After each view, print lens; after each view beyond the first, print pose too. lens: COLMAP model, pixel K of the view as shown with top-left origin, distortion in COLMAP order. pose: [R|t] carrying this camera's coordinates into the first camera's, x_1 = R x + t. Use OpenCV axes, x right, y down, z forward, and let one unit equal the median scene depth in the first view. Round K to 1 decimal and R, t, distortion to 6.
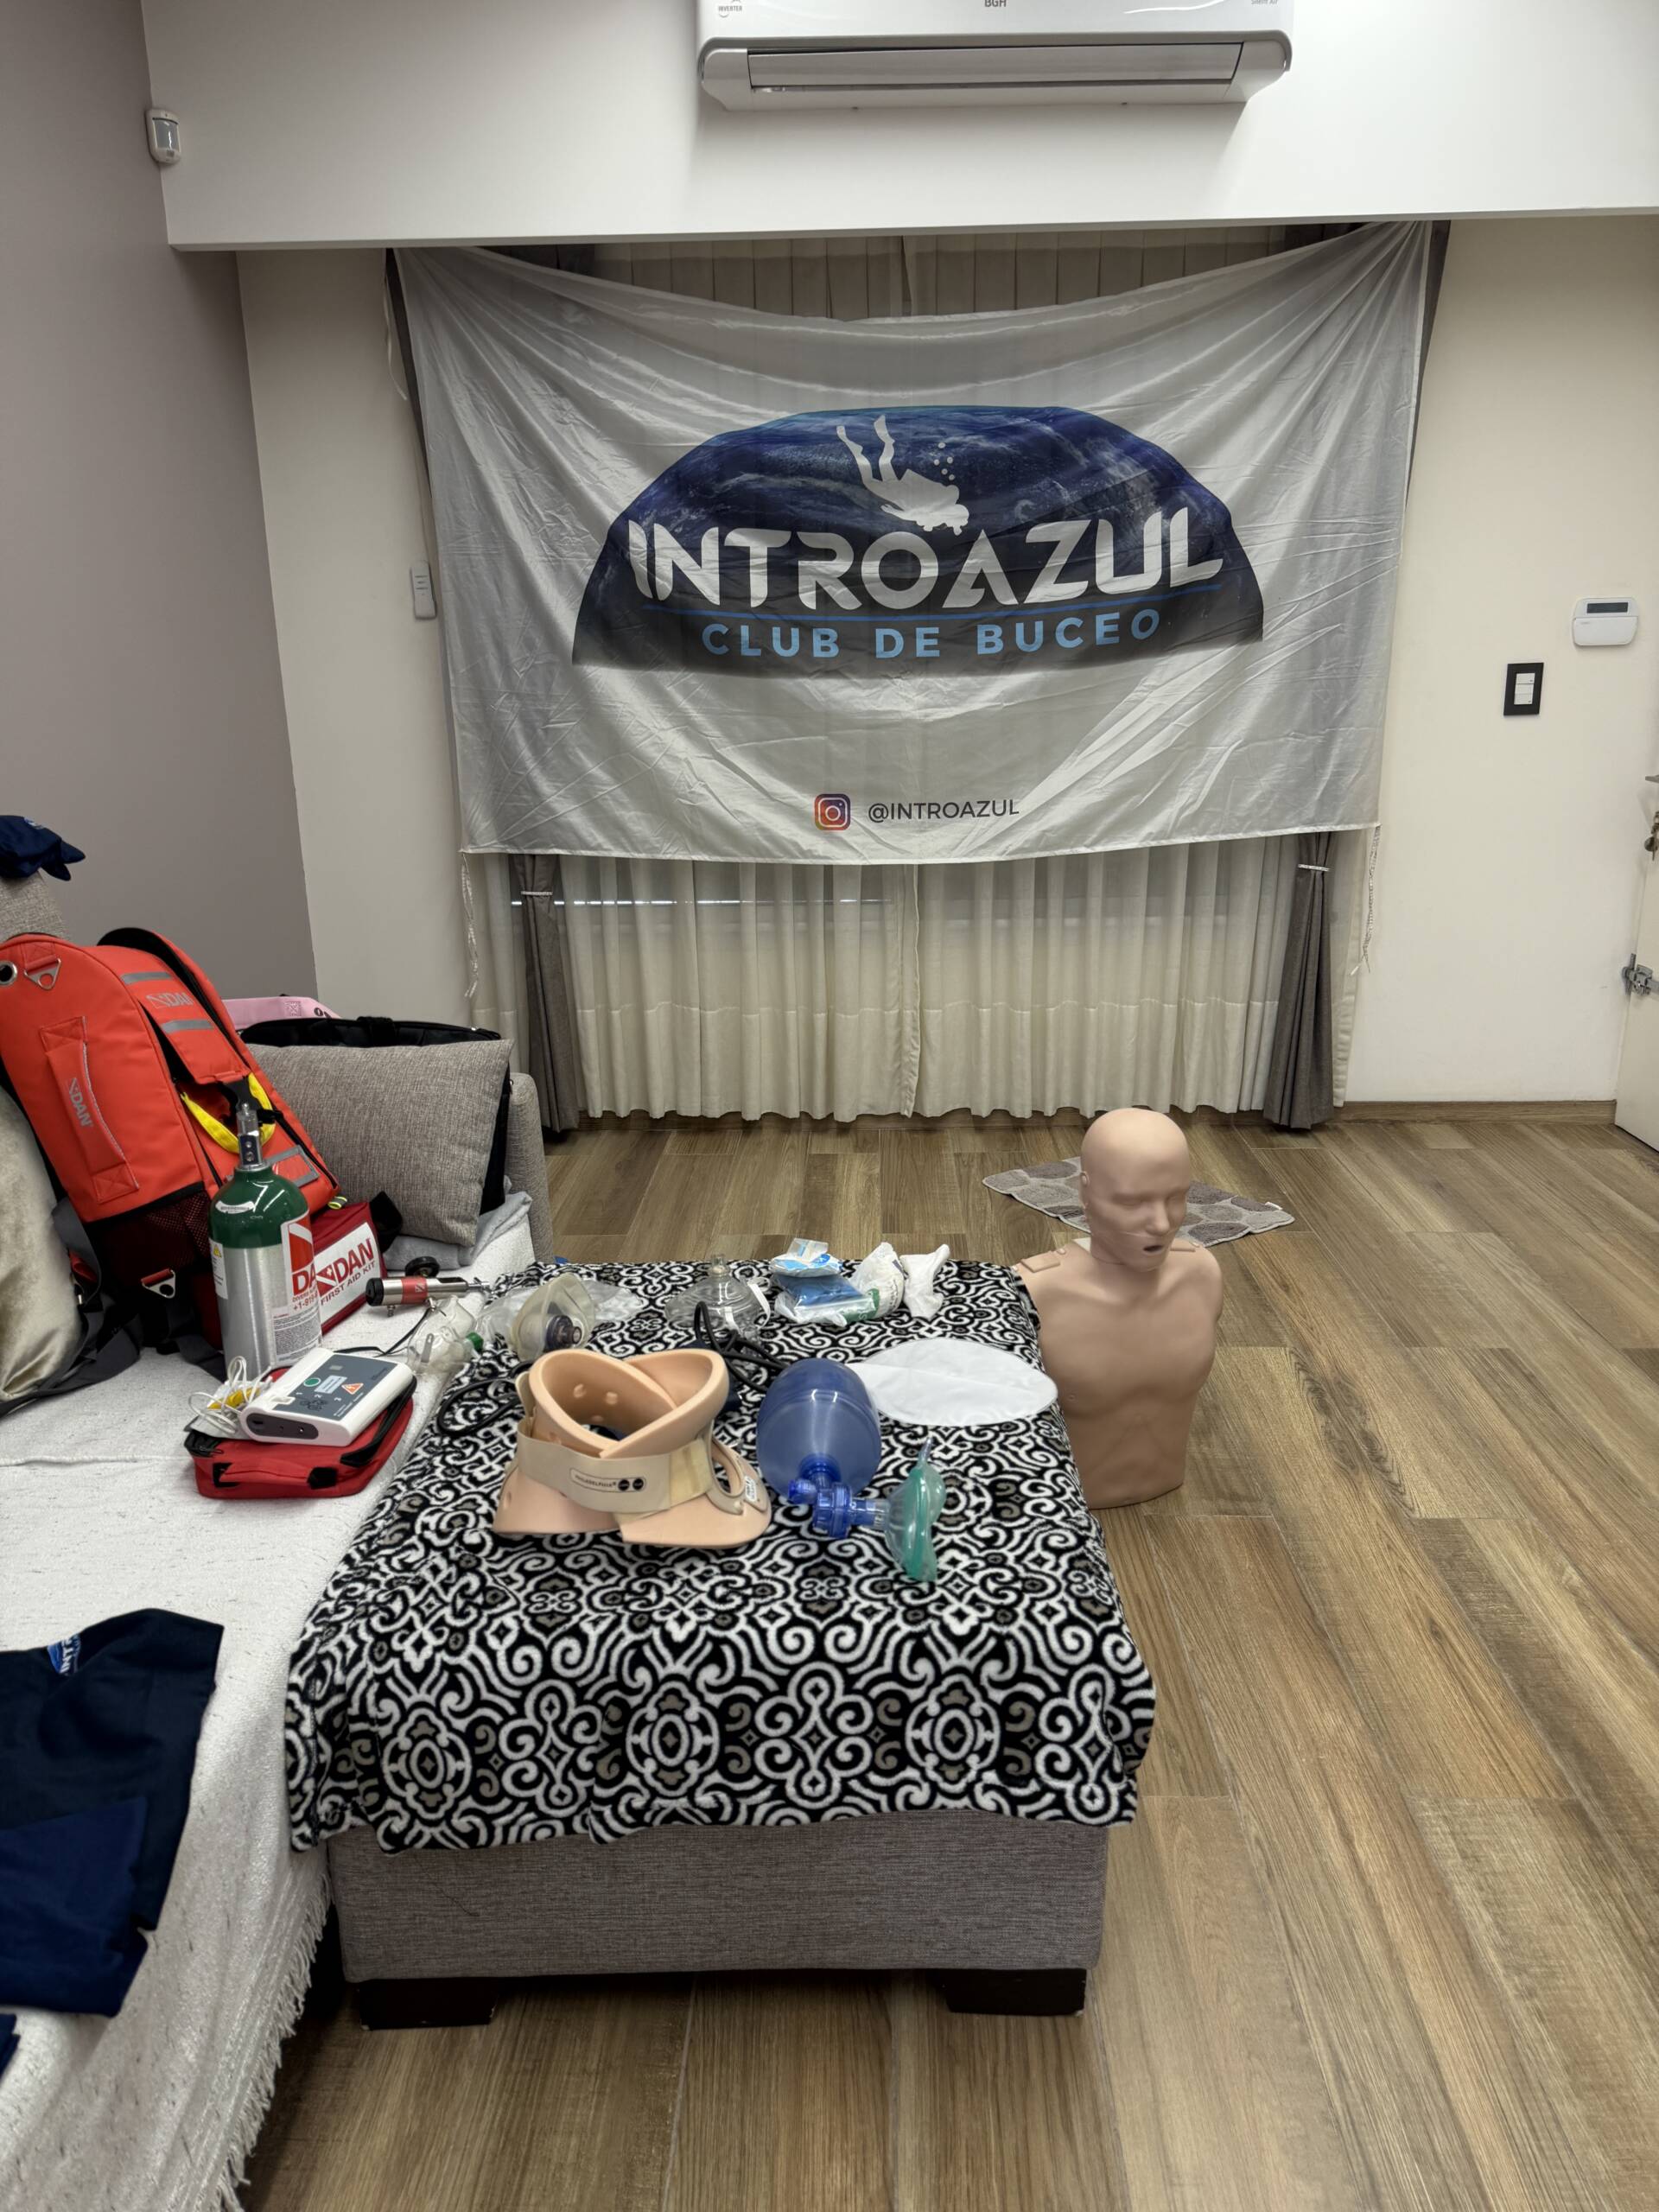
lens RADIAL K [[1543.8, 0, 817.9], [0, 1543.8, 1121.0], [0, 0, 1]] dist [0.075089, -0.098237]
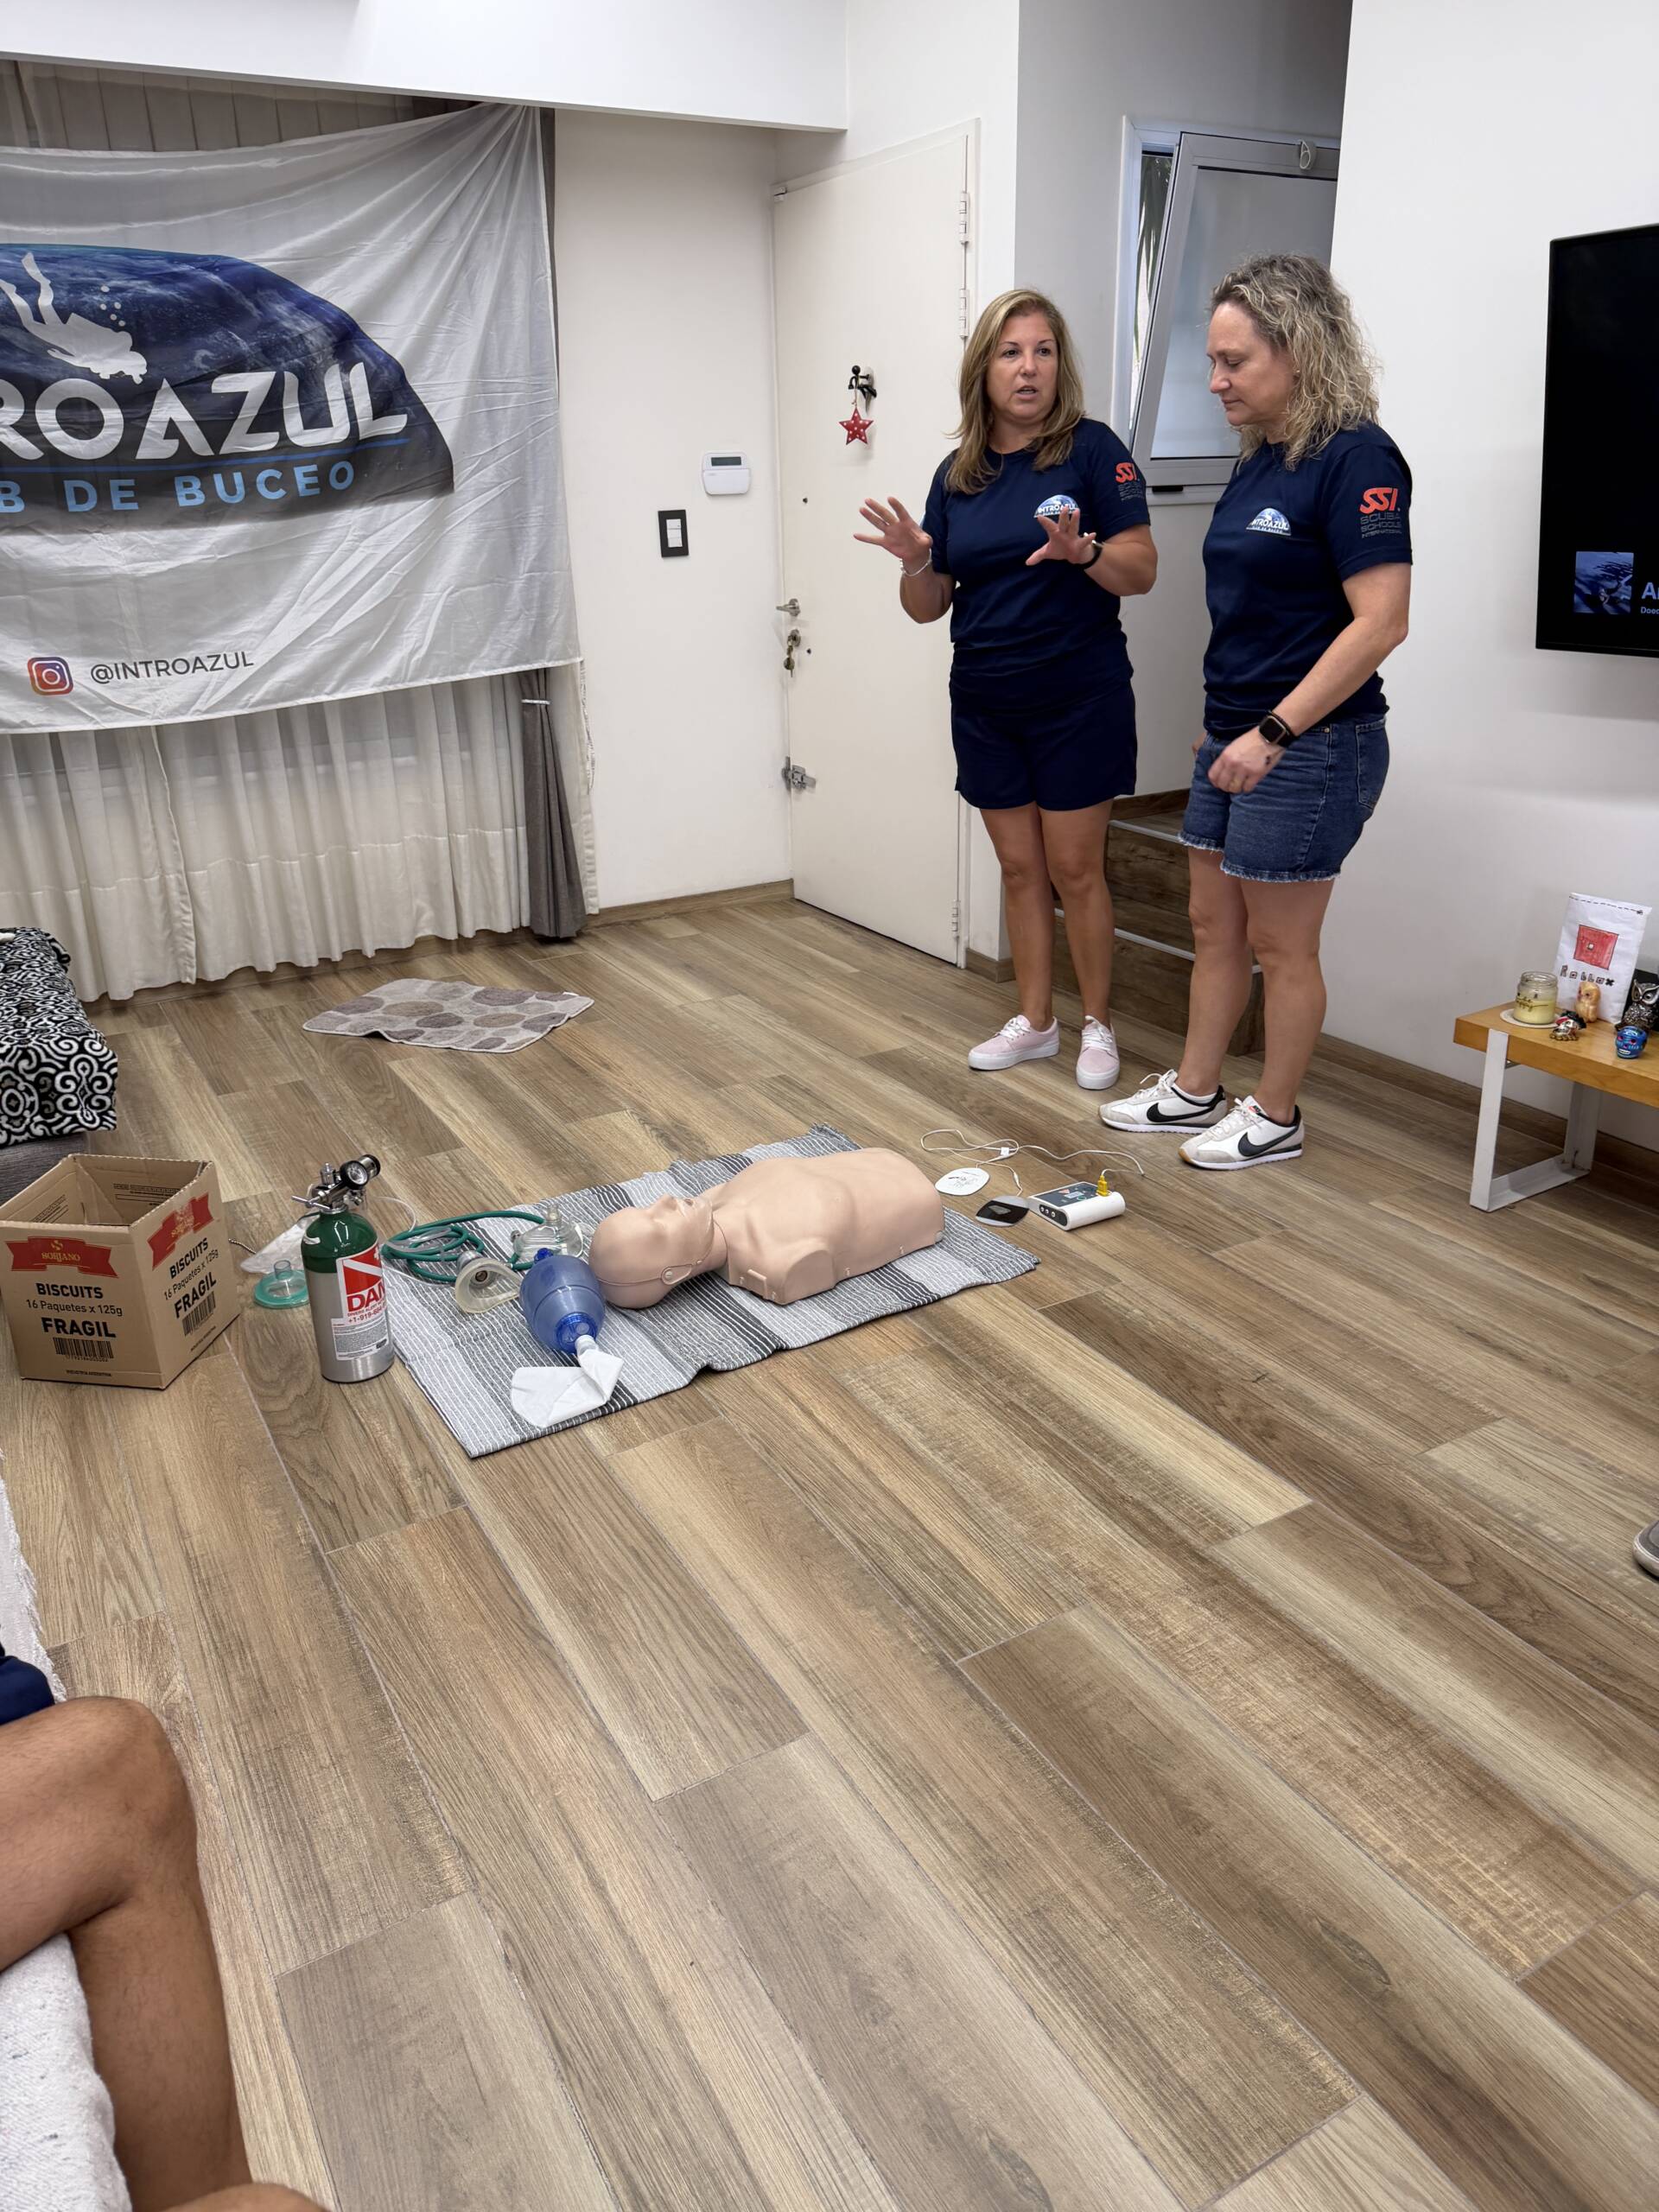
lens RADIAL K [[1545.6, 0, 825.7], [0, 1545.6, 1104.0], [0, 0, 1]] dist [-0.003796, -0.004187]
pose [[0.846689, -0.202767, 0.491938, -0.111665], [0.159550, 0.978749, 0.128814, 0.011352], [-0.507603, -0.030577, 0.861048, -0.067487]]
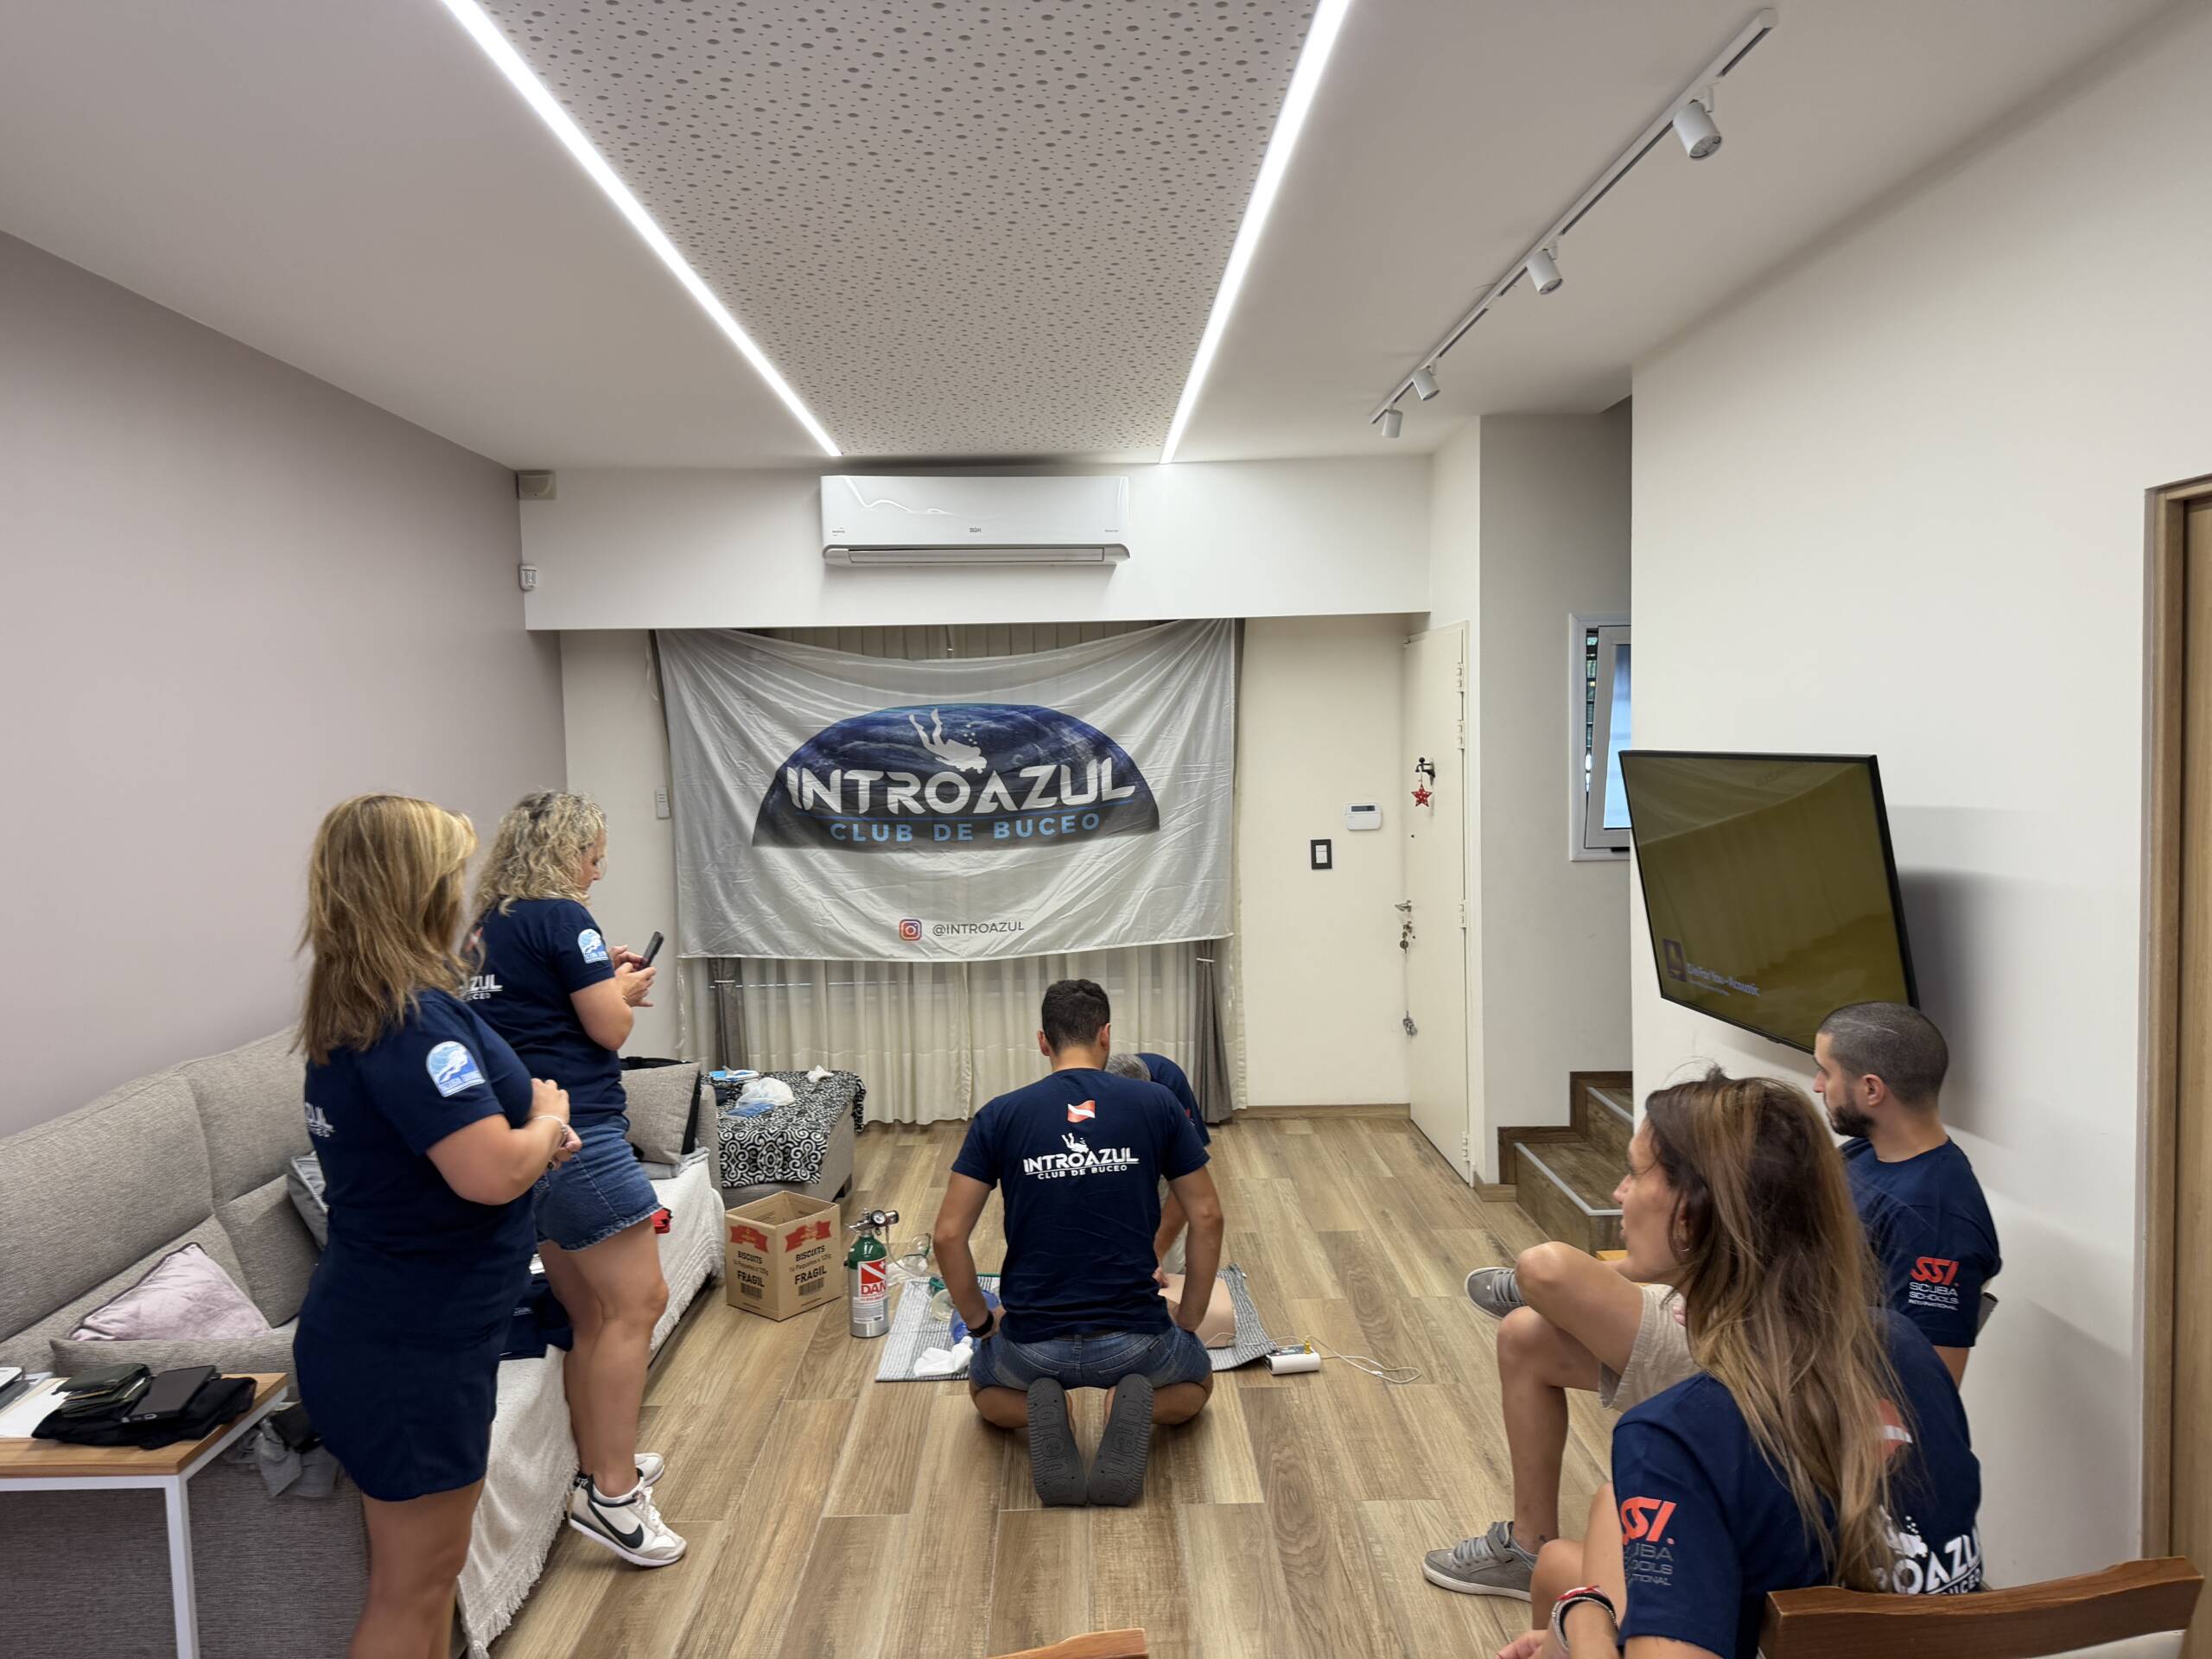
lens RADIAL K [[1536.8, 0, 1096.0], [0, 1536.8, 834.0], [0, 0, 1]] dist [0.157528, -0.301987]
pose [[0.998936, -0.009592, 0.045118, 0.138319], [0.019265, 0.975505, -0.219134, 0.065983], [-0.041911, 0.219770, 0.974651, -0.648566]]
